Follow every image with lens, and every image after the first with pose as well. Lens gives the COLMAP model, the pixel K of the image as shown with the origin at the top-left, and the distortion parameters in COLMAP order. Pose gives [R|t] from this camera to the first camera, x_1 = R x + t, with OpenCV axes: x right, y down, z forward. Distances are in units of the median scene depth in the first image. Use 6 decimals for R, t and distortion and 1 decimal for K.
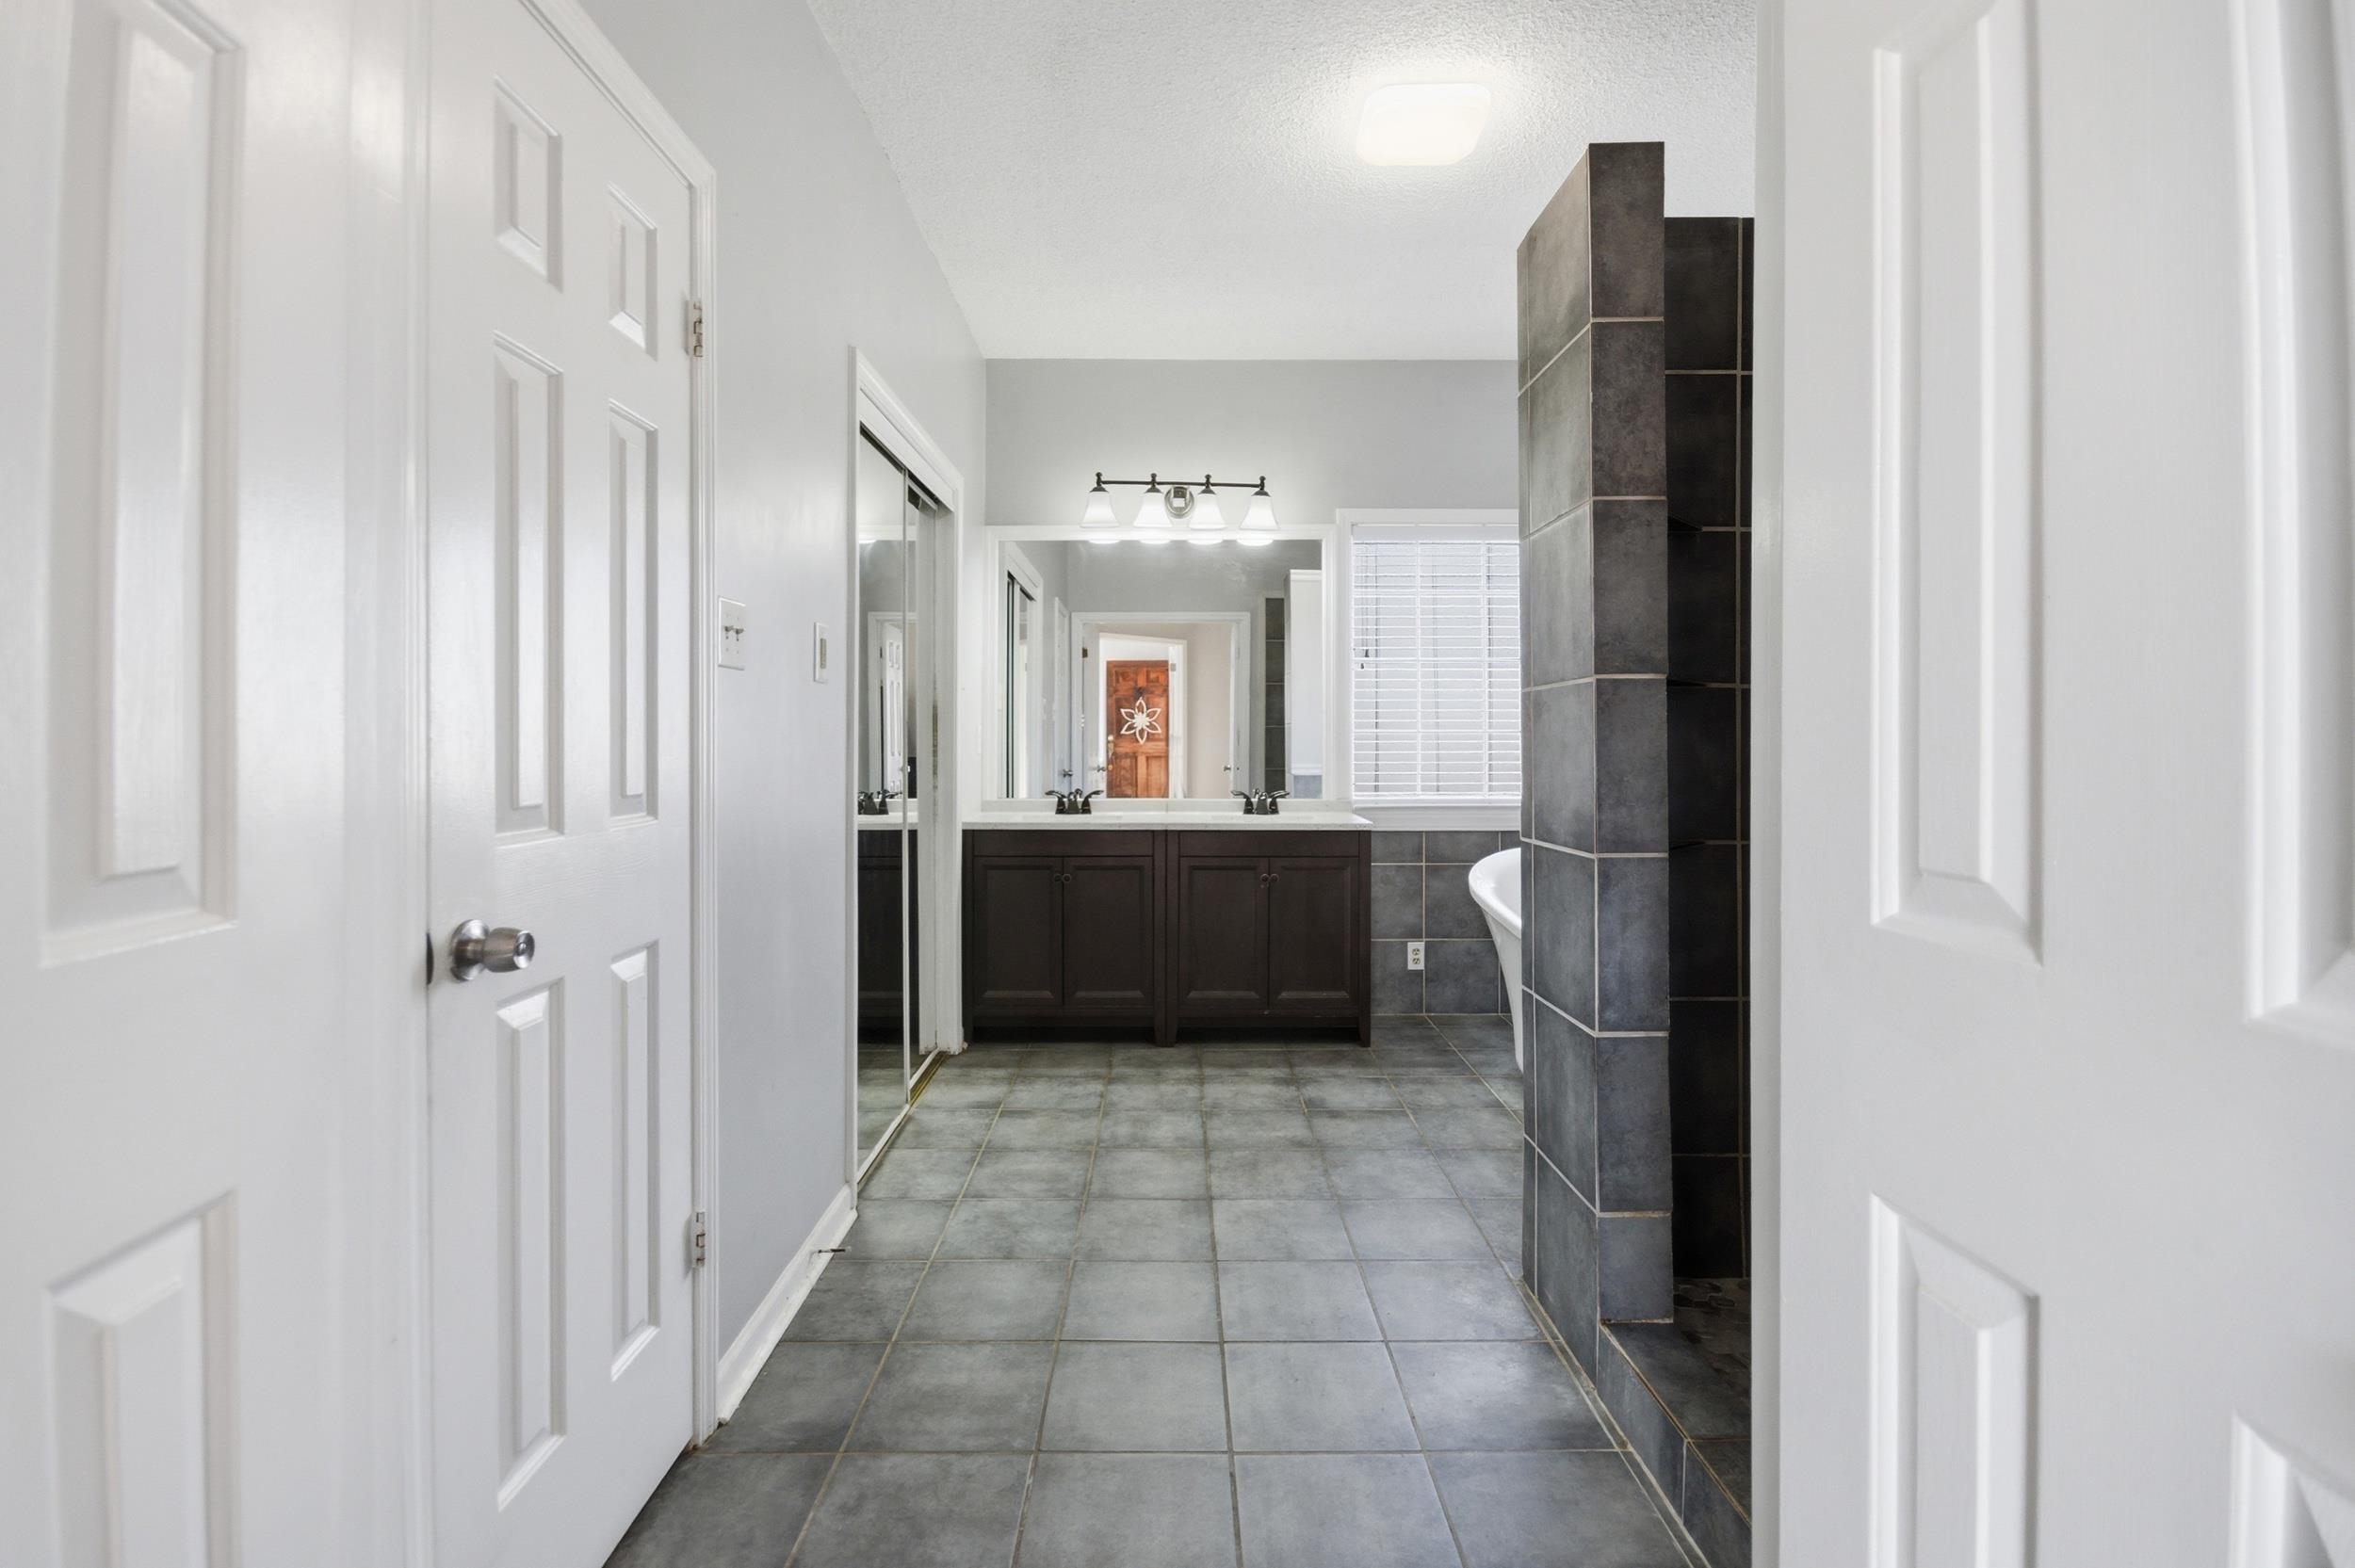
lens RADIAL K [[1059.5, 0, 1173.0], [0, 1059.5, 765.7], [0, 0, 1]] dist [0.001178, -0.006264]
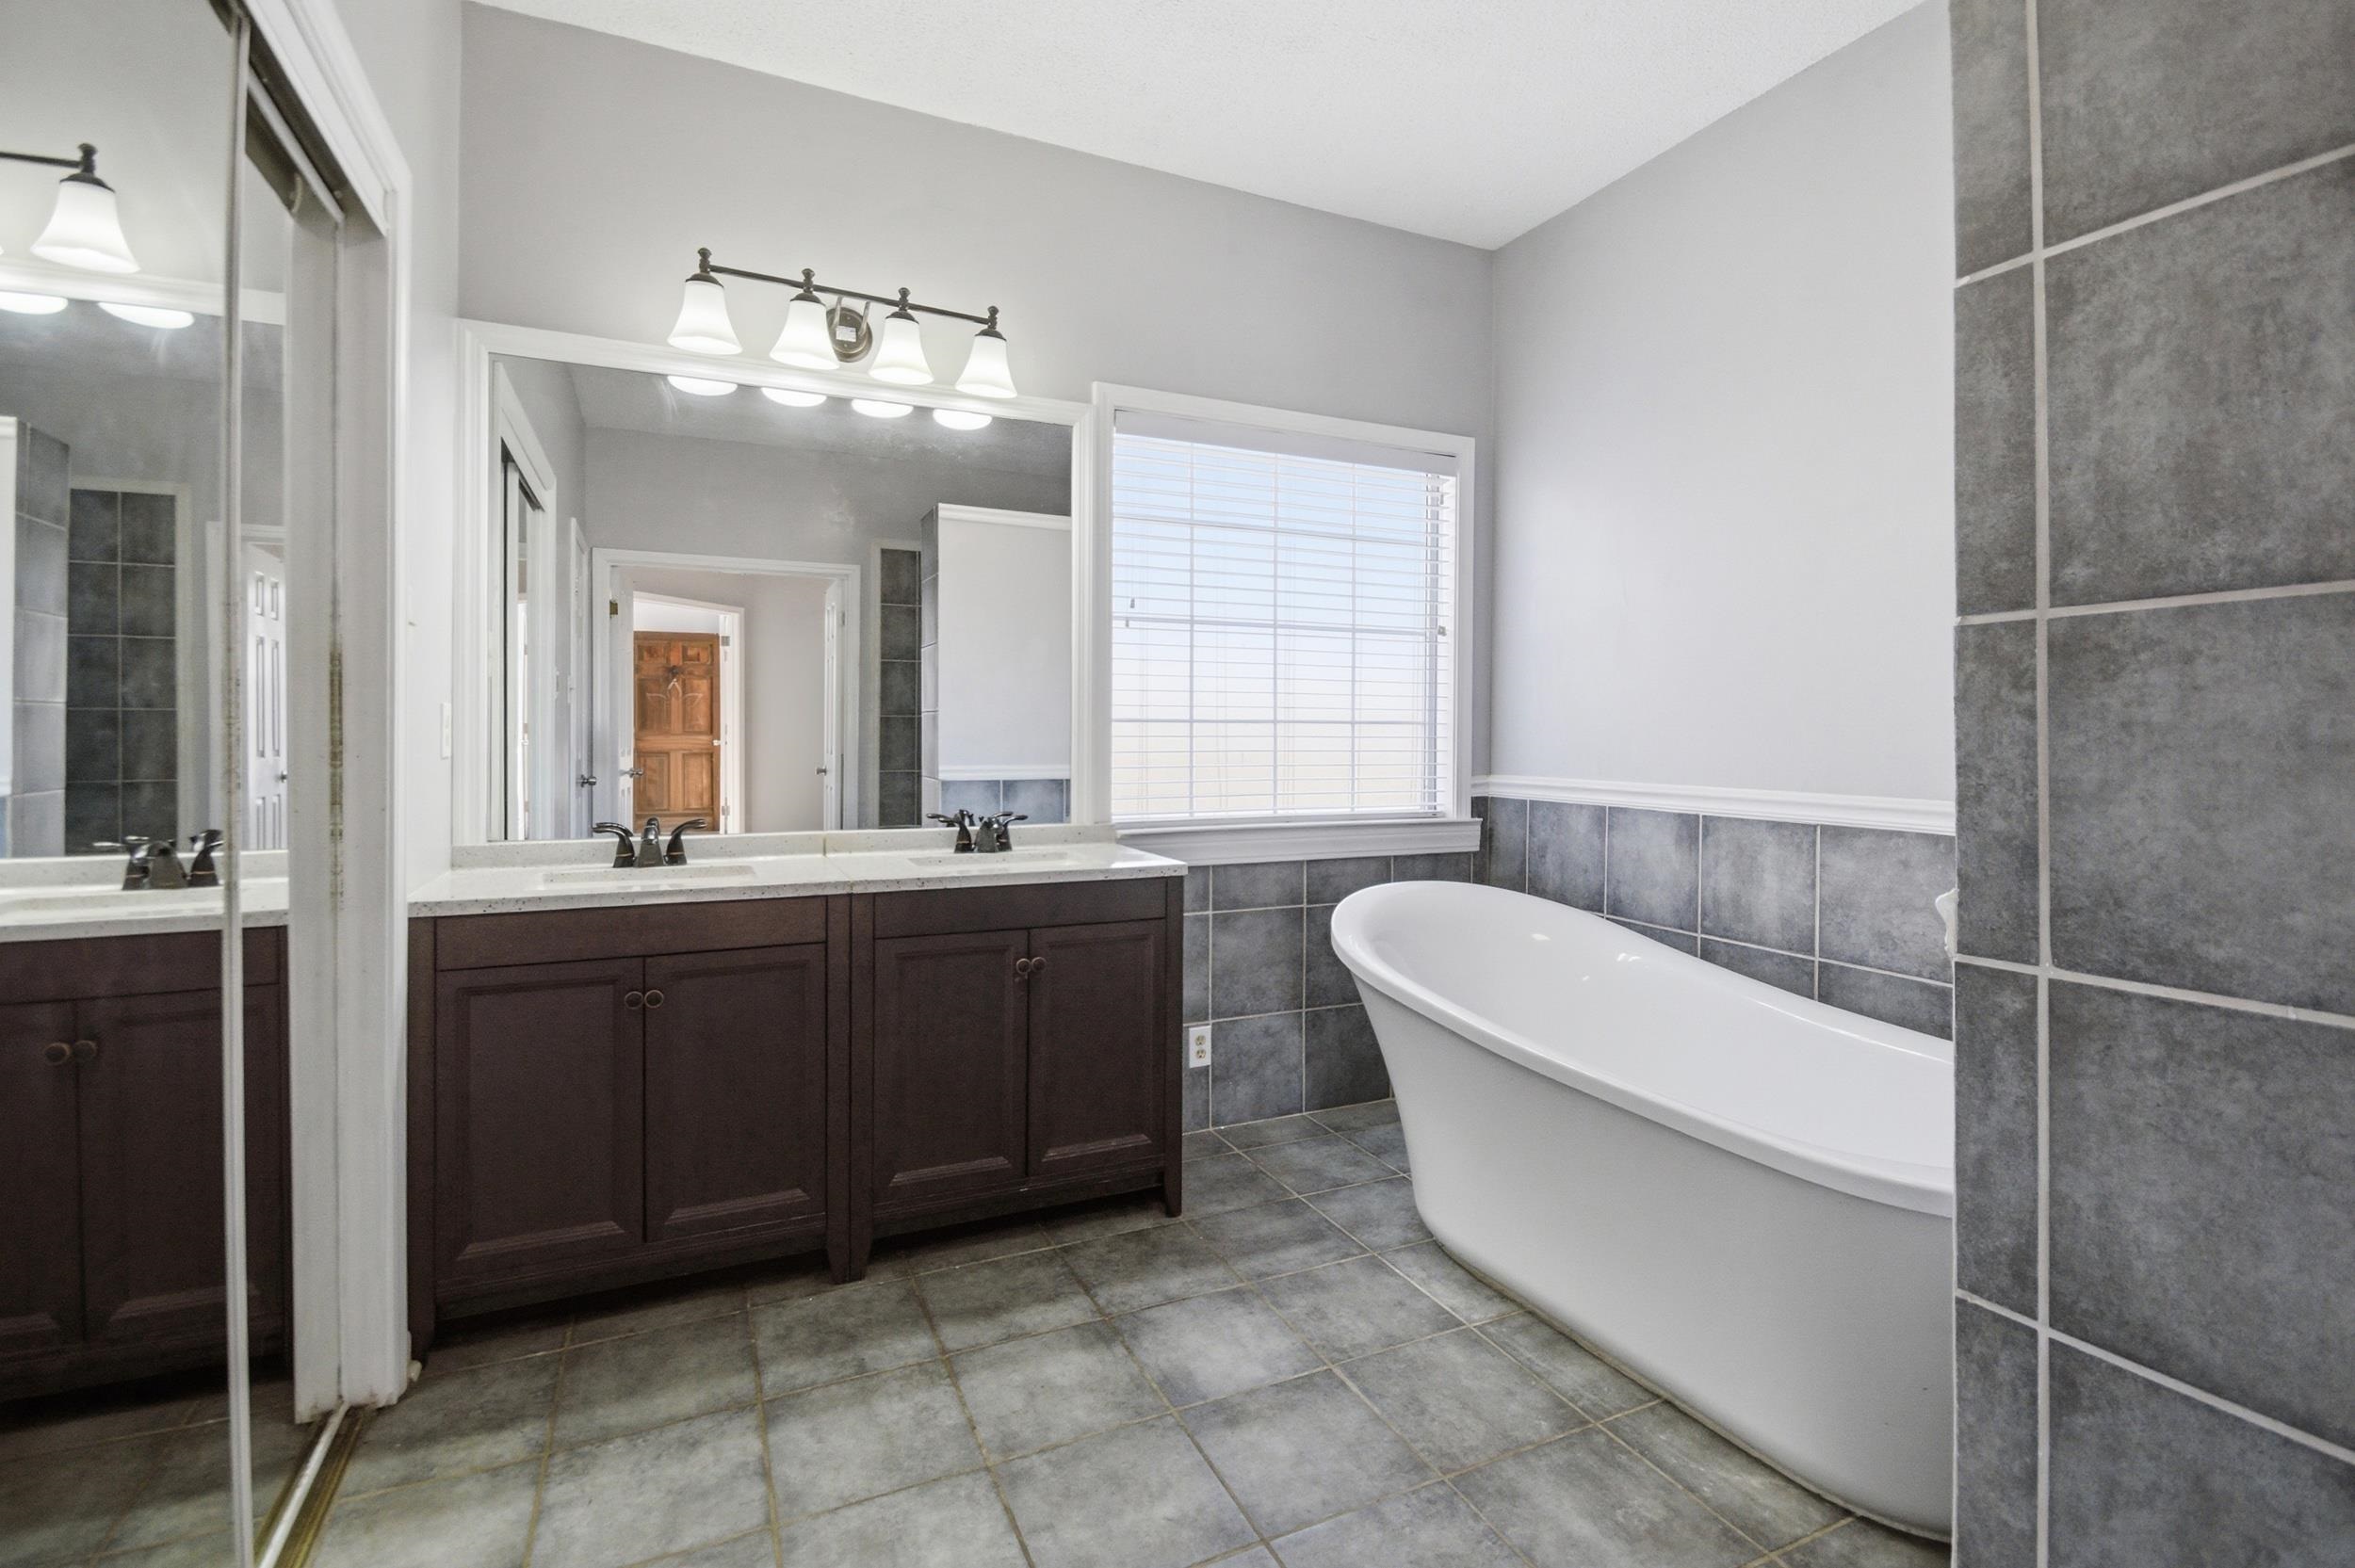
lens RADIAL K [[1070.4, 0, 1173.7], [0, 1070.4, 749.8], [0, 0, 1]] dist [-0.000565, -0.000153]
pose [[0.908761, -0.002707, 0.417308, -0.078339], [0.006588, 0.999947, -0.007860, -0.008427], [-0.417264, 0.009892, 0.908731, 0.378119]]
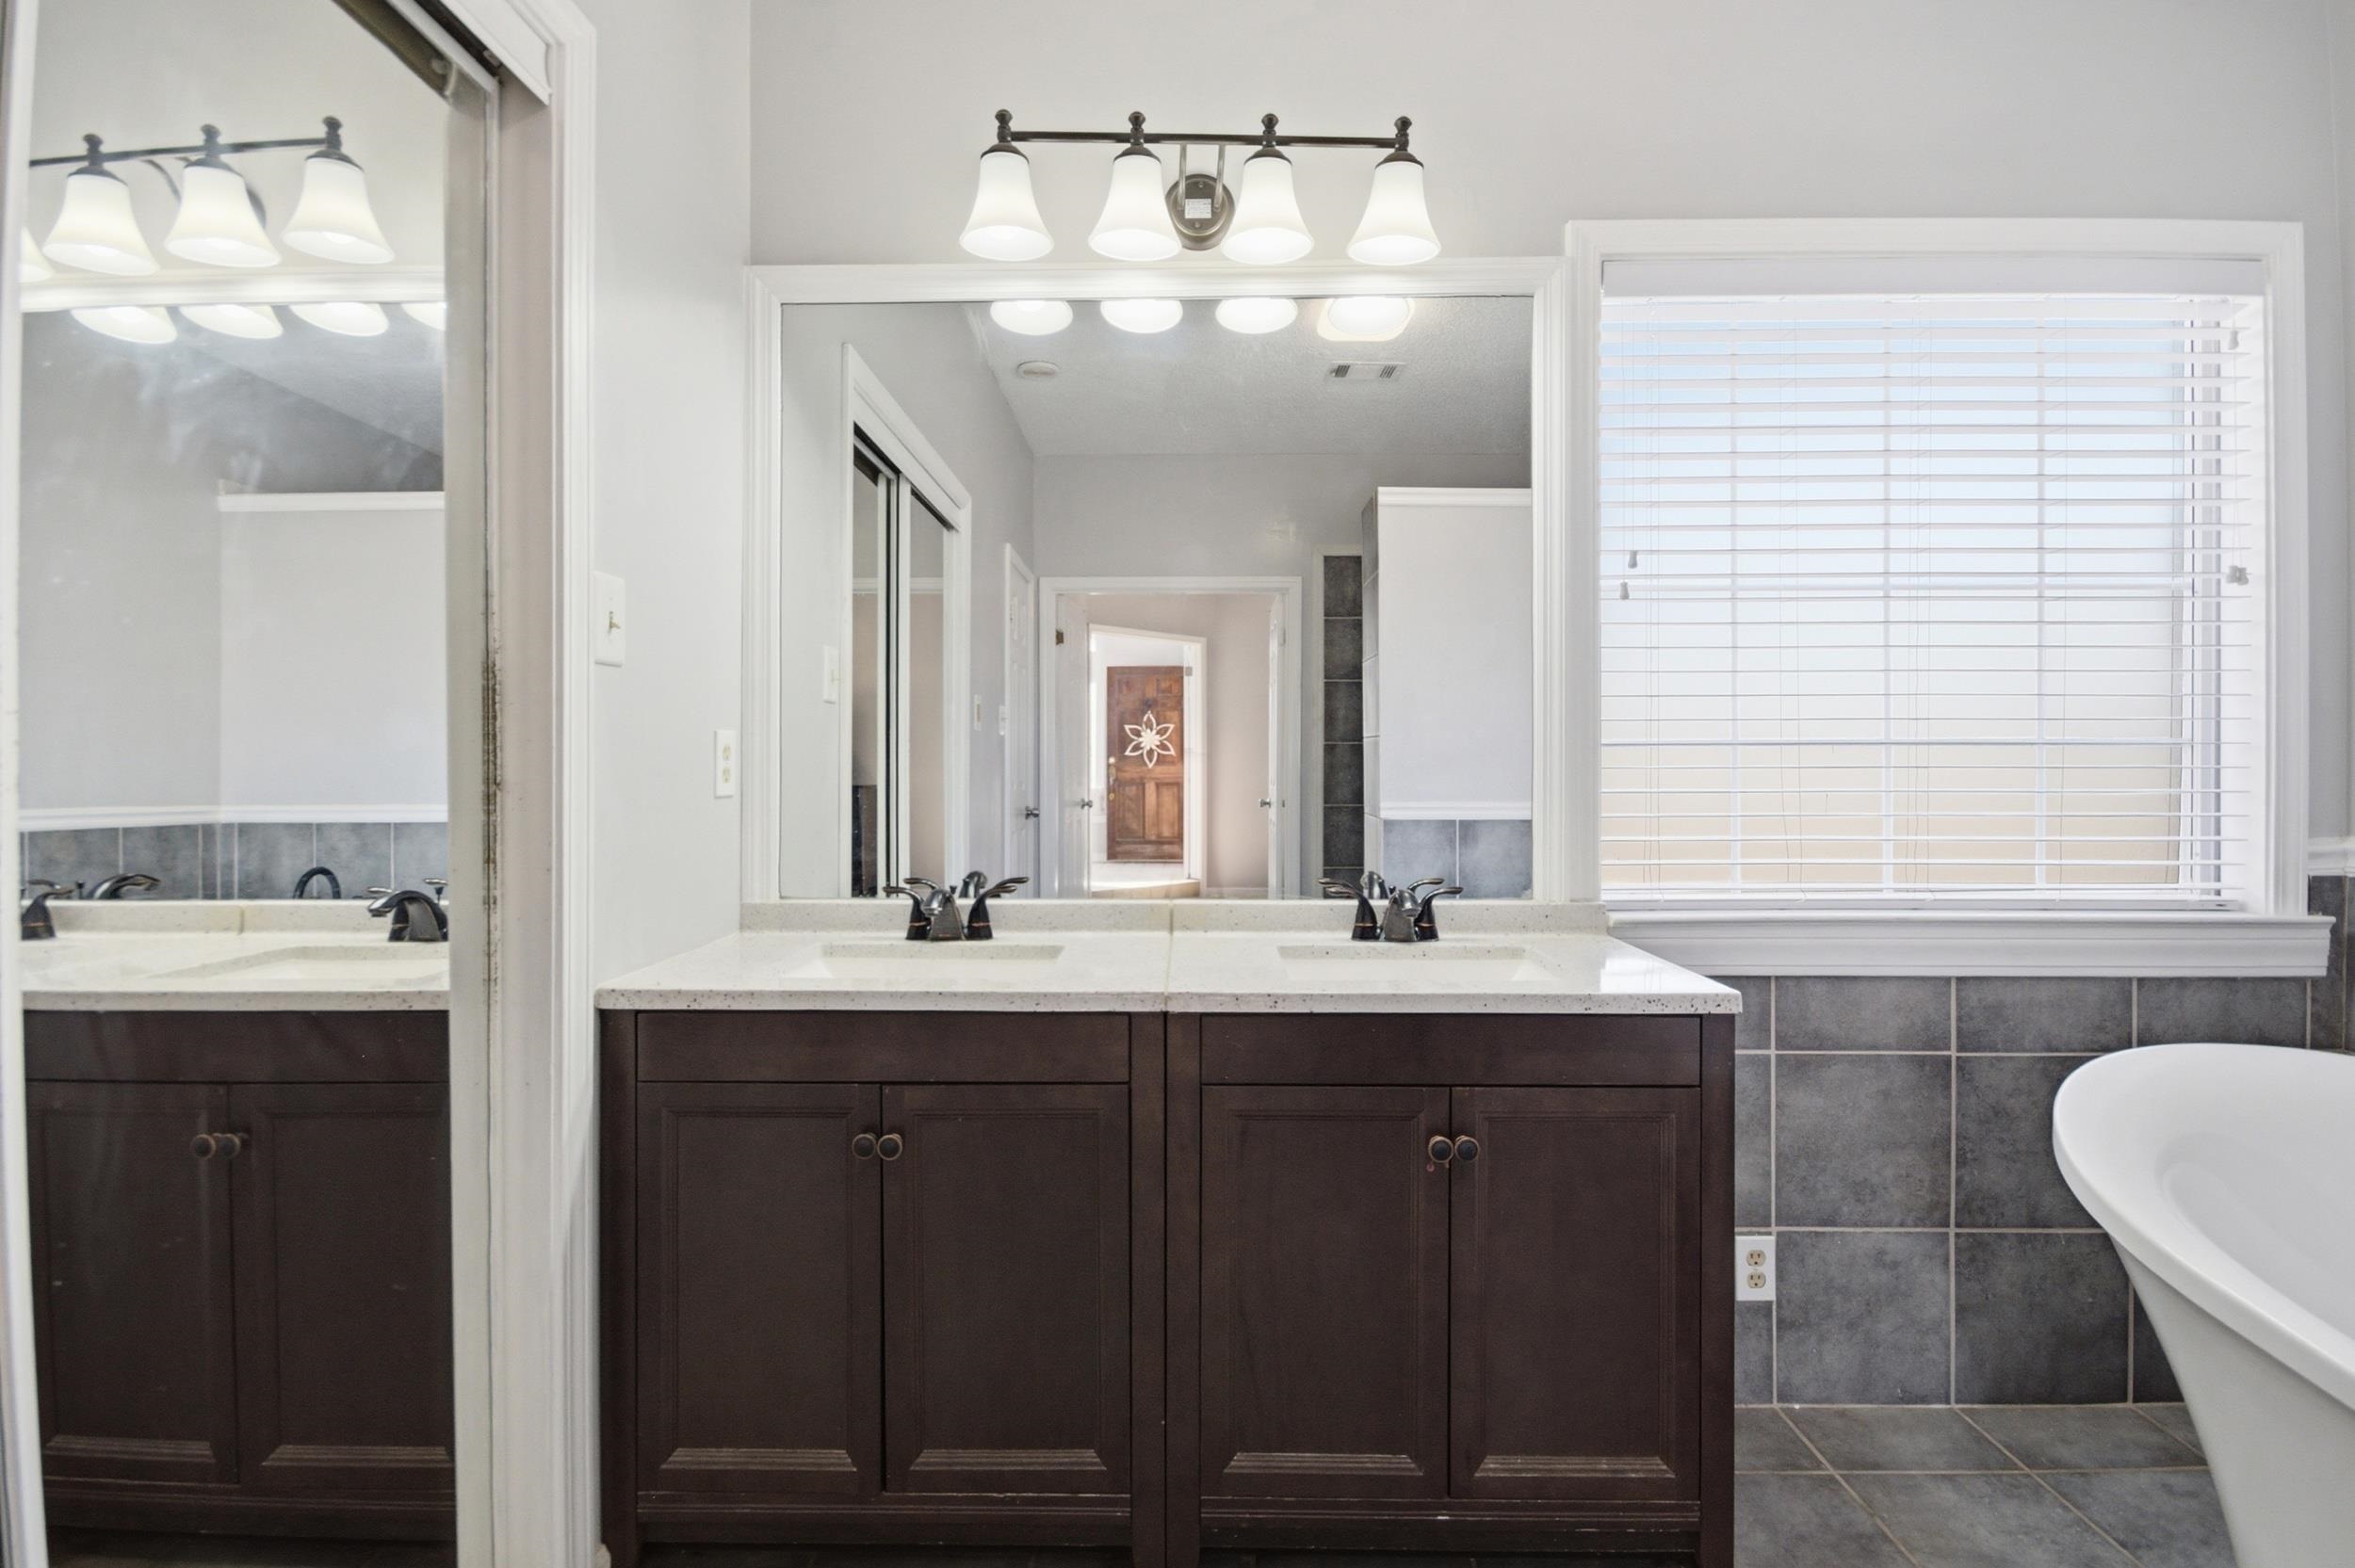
lens RADIAL K [[1059.5, 0, 1173.0], [0, 1059.5, 765.7], [0, 0, 1]] dist [0.001178, -0.006264]
pose [[0.999876, -0.001256, -0.015688, 0.001761], [0.000914, 0.999761, -0.021828, -0.013878], [0.015712, 0.021811, 0.999639, 0.576391]]
